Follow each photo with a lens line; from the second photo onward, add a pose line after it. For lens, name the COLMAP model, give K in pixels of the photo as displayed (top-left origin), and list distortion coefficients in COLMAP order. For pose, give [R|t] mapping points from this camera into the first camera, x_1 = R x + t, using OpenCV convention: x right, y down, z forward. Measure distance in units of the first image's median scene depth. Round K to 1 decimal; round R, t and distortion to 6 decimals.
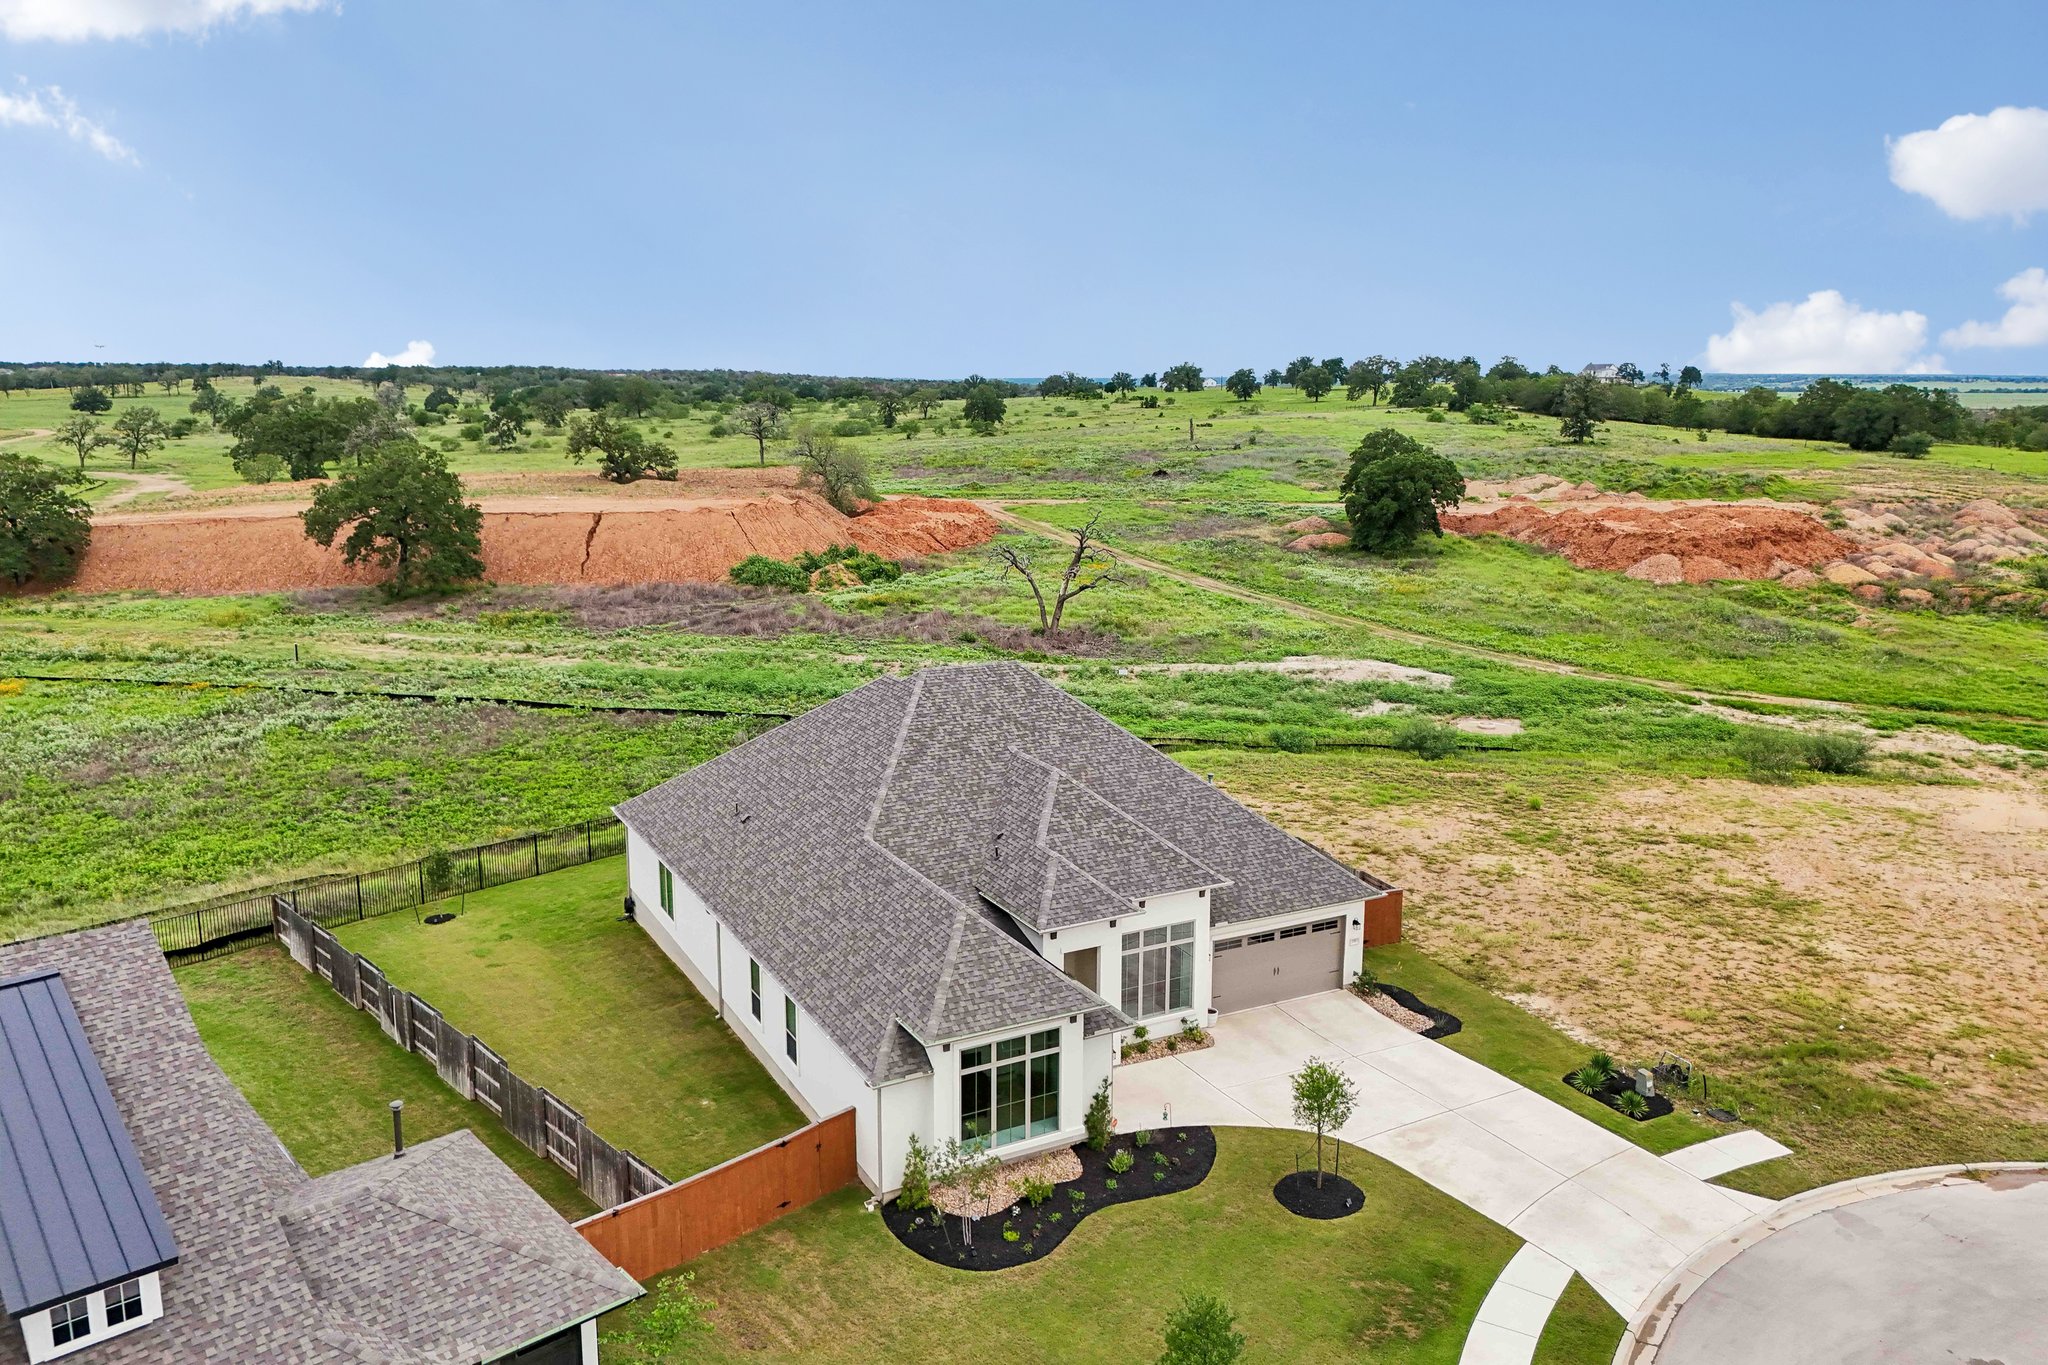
lens RADIAL K [[1501.9, 0, 1020.6], [0, 1501.9, 671.4], [0, 0, 1]] dist [0.099488, -0.109399]
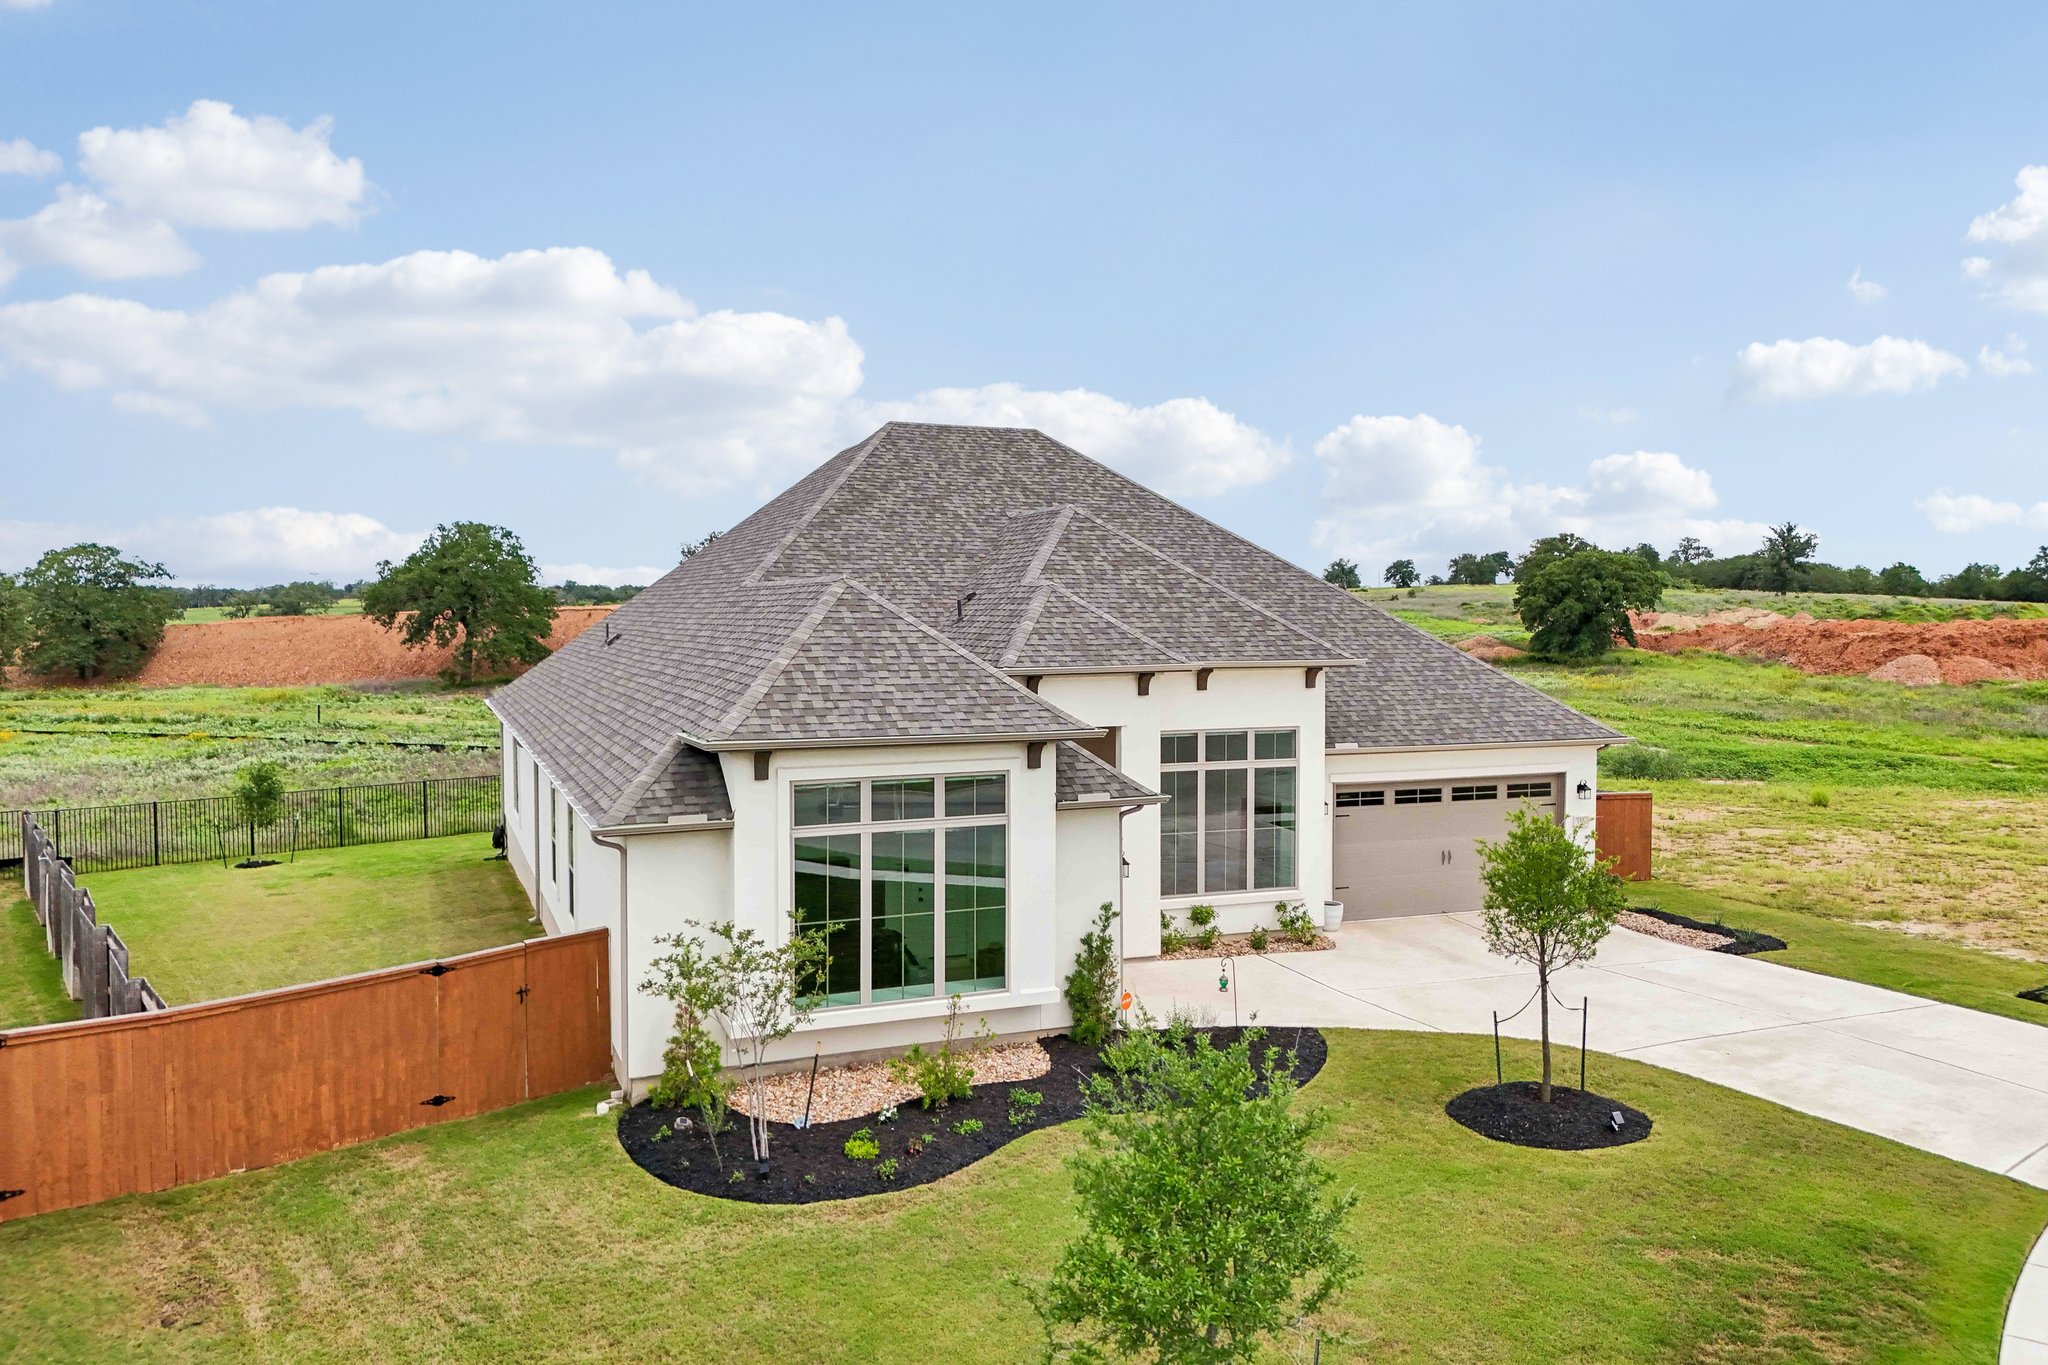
lens RADIAL K [[1485.8, 0, 1024.0], [0, 1485.8, 682.5], [0, 0, 1]] dist [0.066209, -0.053676]
pose [[0.994391, 0.000024, -0.105765, 0.070621], [-0.016365, 0.987992, -0.153637, 0.234856], [0.104491, 0.154507, 0.982451, 0.421081]]
